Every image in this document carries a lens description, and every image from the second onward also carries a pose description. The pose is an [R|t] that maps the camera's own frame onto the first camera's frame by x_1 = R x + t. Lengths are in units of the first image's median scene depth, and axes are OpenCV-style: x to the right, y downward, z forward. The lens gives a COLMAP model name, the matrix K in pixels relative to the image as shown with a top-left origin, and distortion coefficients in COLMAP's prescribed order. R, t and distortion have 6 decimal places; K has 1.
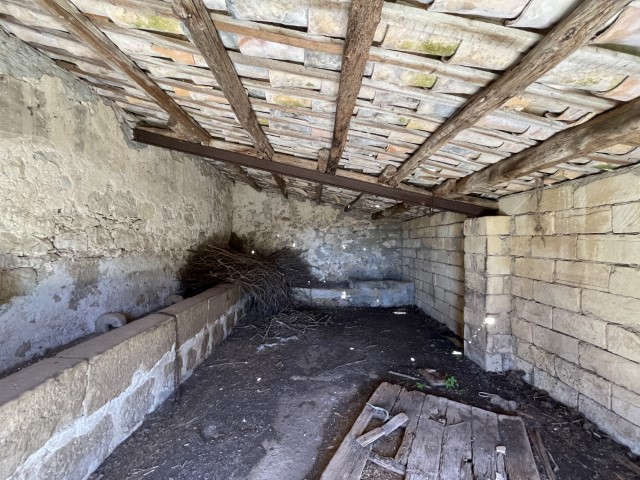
lens RADIAL K [[260.1, 0, 320.1], [0, 260.1, 240.5], [0, 0, 1]] dist [-0.000038, -0.000143]
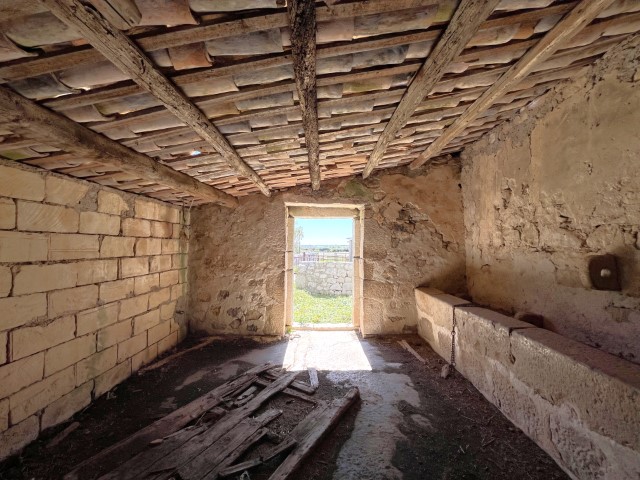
lens RADIAL K [[260.1, 0, 320.0], [0, 260.1, 242.2], [0, 0, 1]] dist [-0.000038, -0.000143]
pose [[-0.999386, 0.002958, 0.034921, 0.015469], [0.002620, 0.999949, -0.009708, 0.026740], [-0.034948, -0.009611, -0.999343, 1.933361]]
